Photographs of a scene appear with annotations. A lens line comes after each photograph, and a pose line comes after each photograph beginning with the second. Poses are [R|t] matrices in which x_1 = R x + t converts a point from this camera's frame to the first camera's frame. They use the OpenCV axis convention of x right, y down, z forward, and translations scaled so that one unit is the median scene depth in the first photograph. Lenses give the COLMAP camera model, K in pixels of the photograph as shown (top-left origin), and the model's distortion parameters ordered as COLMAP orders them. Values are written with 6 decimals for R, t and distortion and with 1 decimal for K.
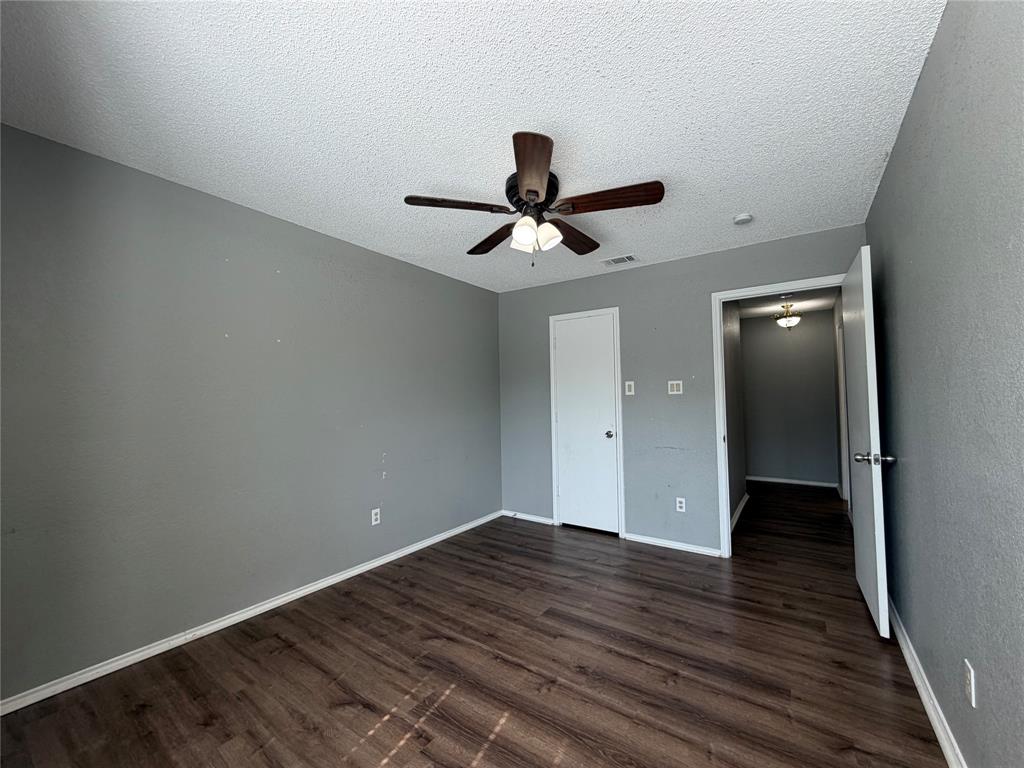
lens RADIAL K [[408.7, 0, 510.3], [0, 408.7, 385.4], [0, 0, 1]] dist [0.000310, -0.000347]
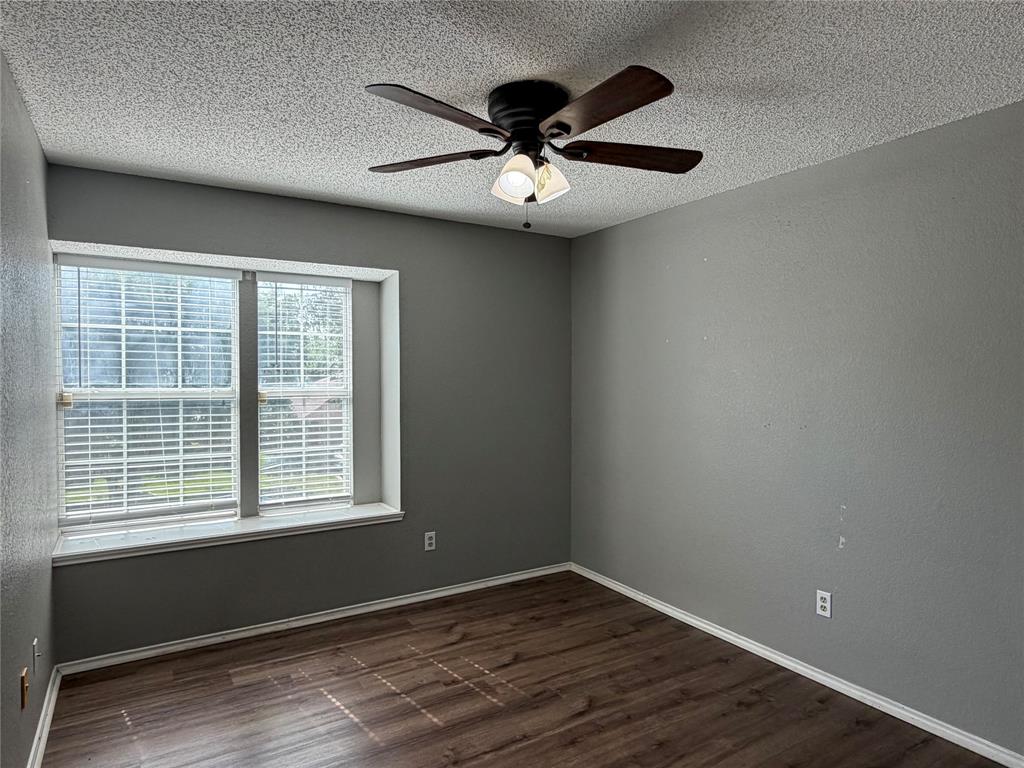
lens RADIAL K [[635.6, 0, 512.0], [0, 635.6, 384.0], [0, 0, 1]] dist [0.046594, 0.000294]
pose [[-0.404869, 0.026517, -0.913990, 1.077871], [0.044359, 0.998972, 0.009333, -0.048420], [0.913298, -0.036765, -0.405629, 1.448217]]
